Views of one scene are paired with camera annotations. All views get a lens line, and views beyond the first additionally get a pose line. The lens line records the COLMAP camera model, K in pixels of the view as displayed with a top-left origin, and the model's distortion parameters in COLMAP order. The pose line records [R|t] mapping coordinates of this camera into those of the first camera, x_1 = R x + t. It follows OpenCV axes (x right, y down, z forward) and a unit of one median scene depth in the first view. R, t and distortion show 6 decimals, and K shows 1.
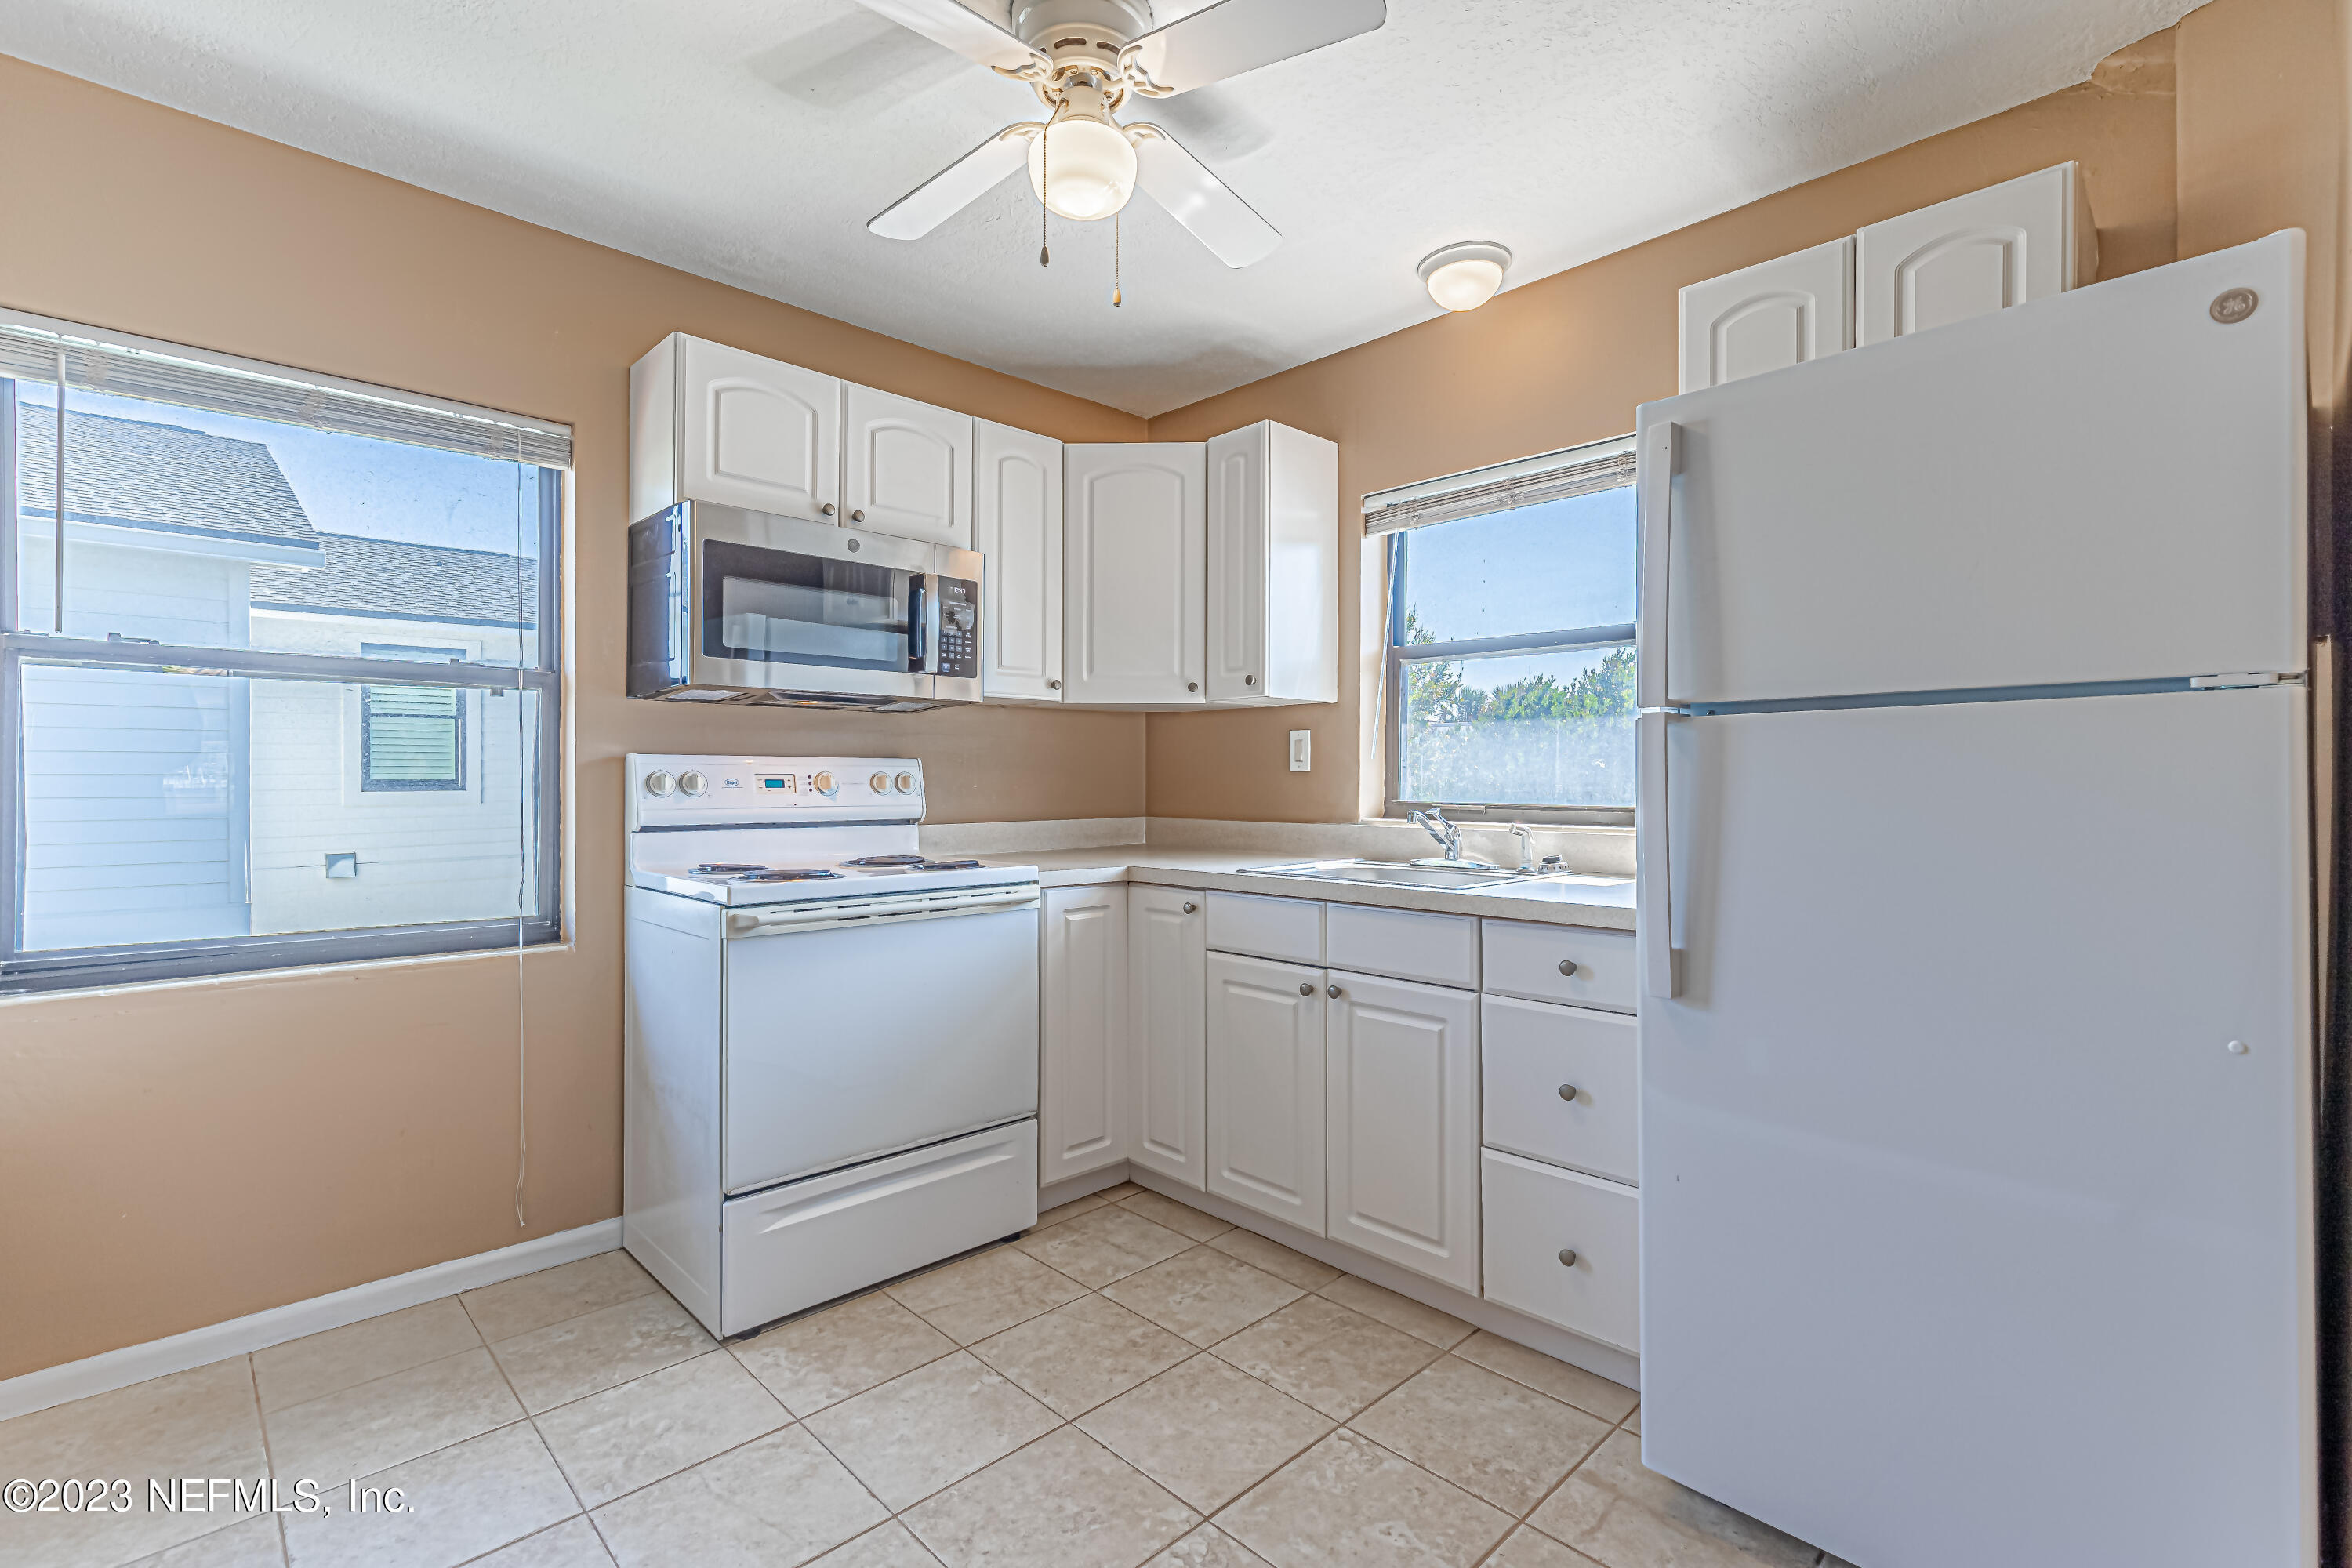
lens RADIAL K [[1053.6, 0, 1187.8], [0, 1053.6, 790.0], [0, 0, 1]] dist [0.006345, -0.001649]
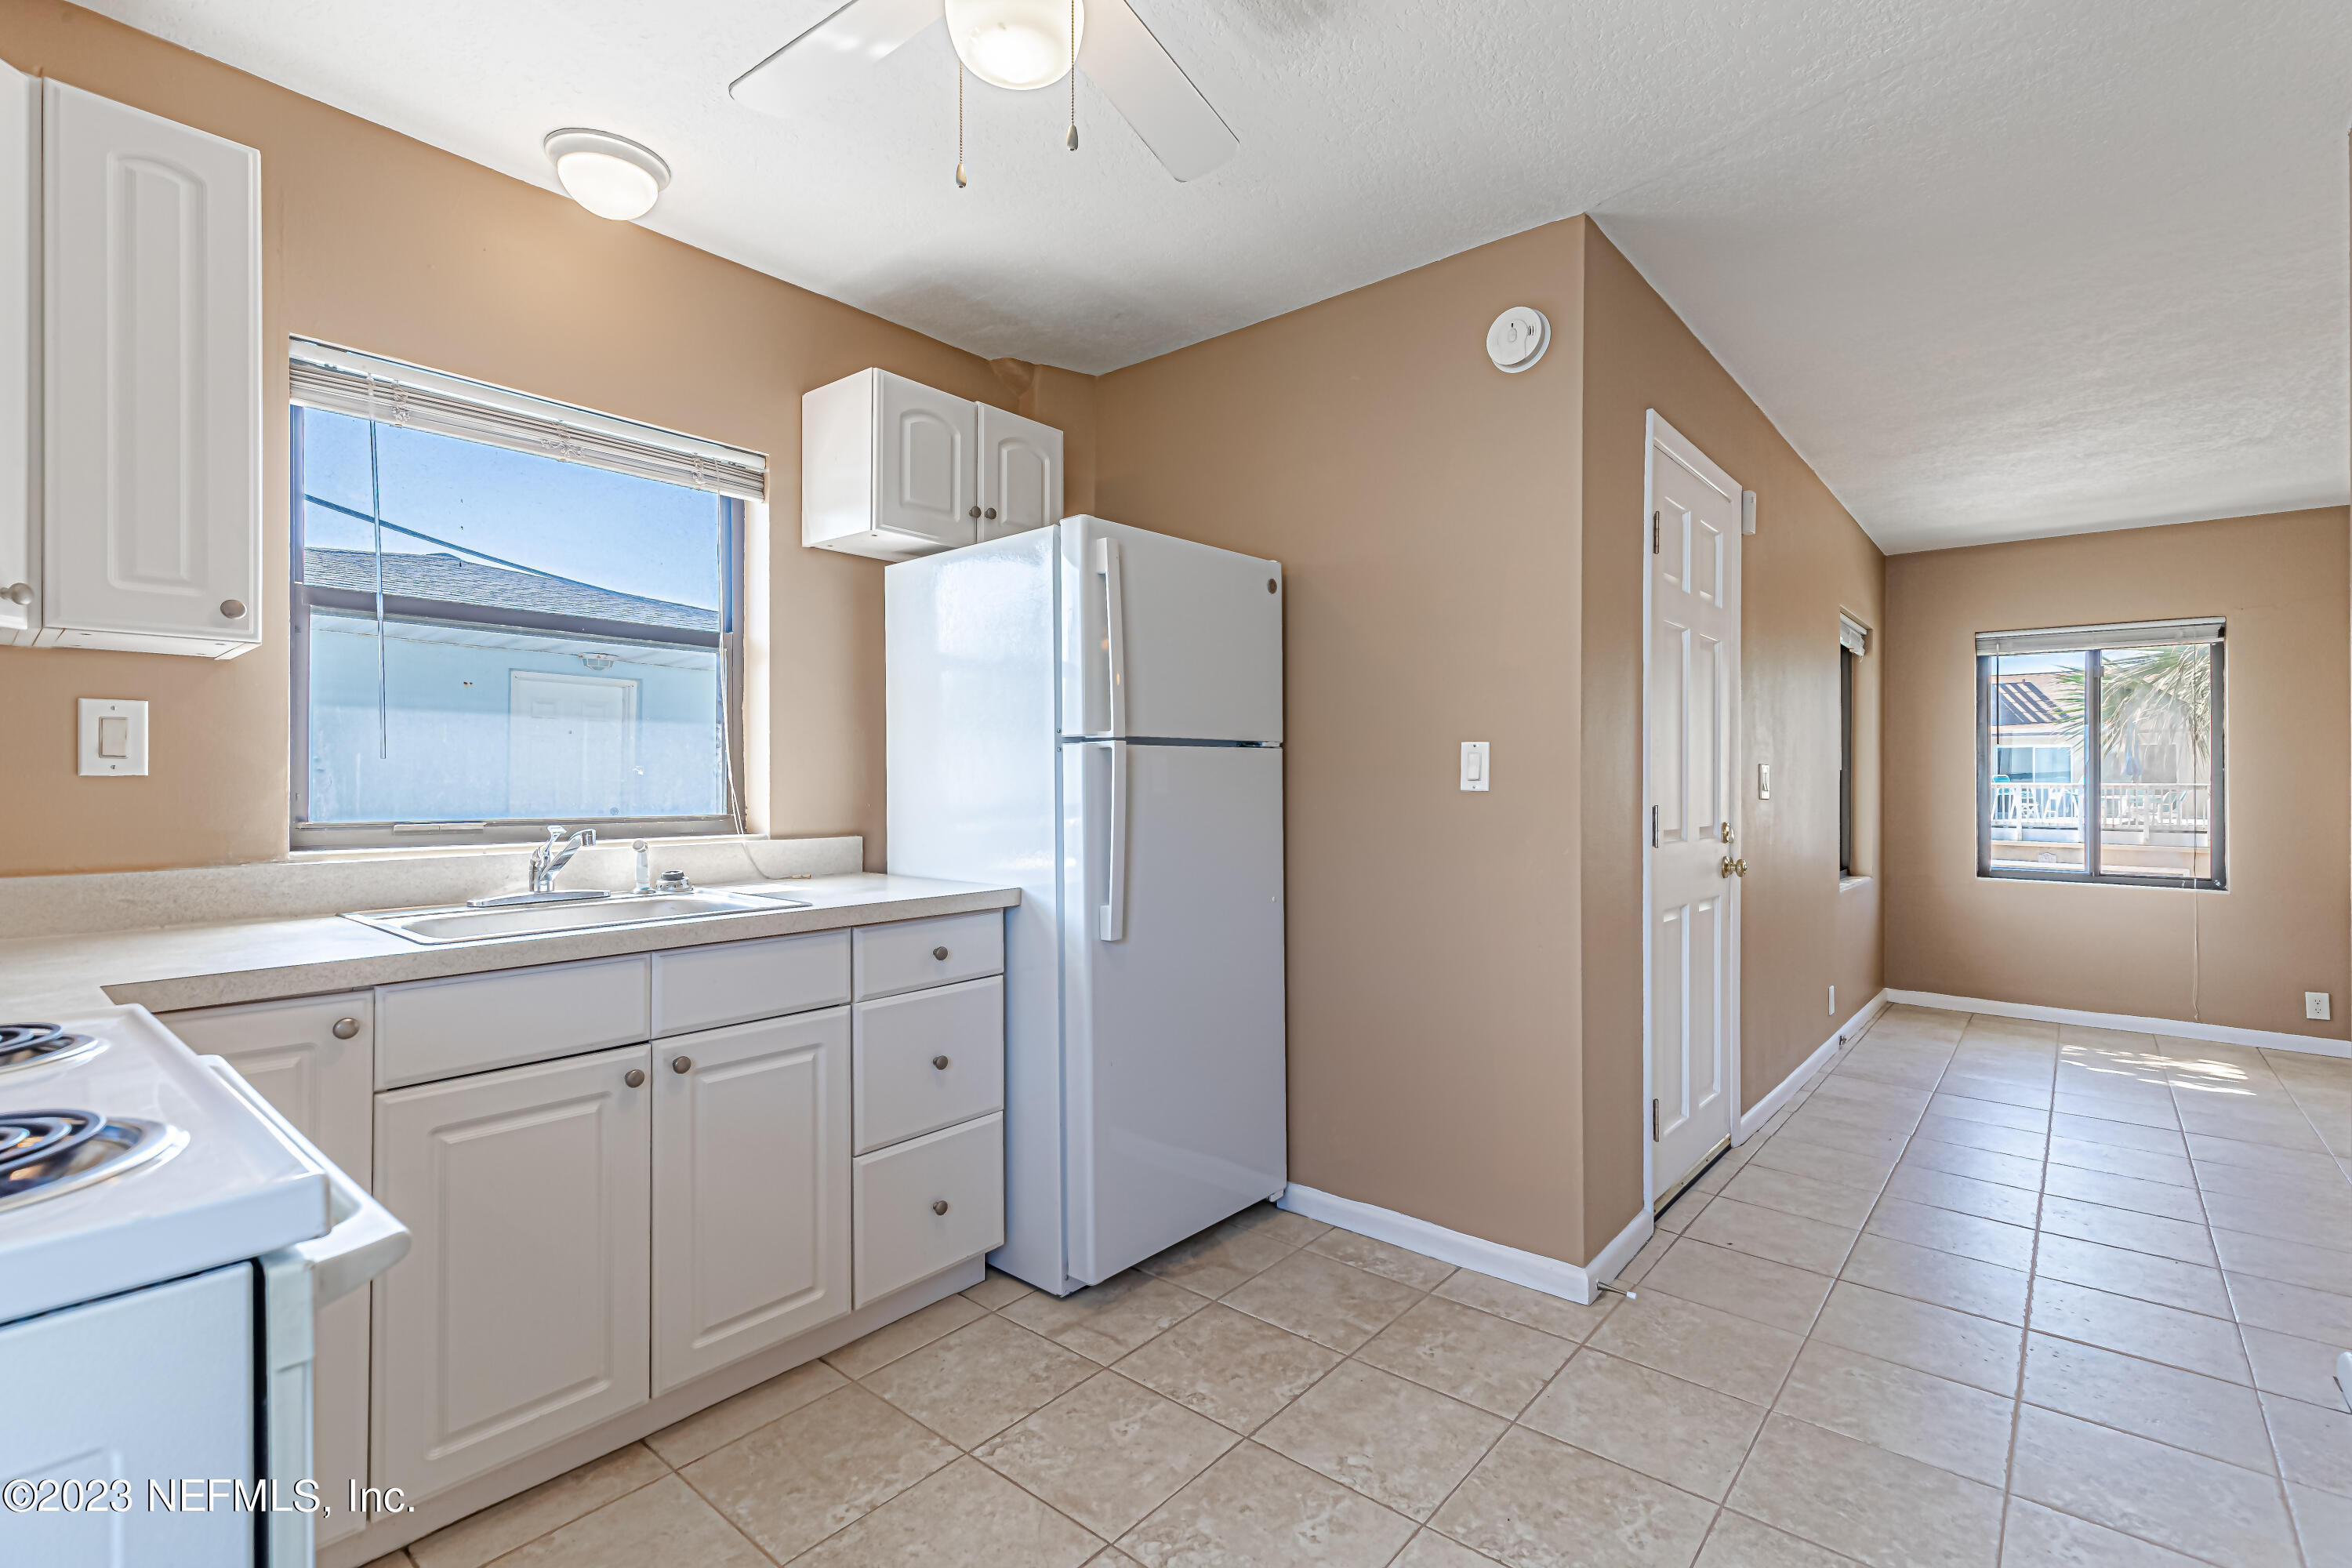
lens RADIAL K [[1053.6, 0, 1182.6], [0, 1053.6, 785.6], [0, 0, 1]] dist [0.006345, -0.001649]
pose [[-0.090197, -0.005267, 0.995910, -0.745383], [0.008775, 0.999943, 0.006083, -0.016974], [-0.995885, 0.009288, -0.090145, 0.785092]]
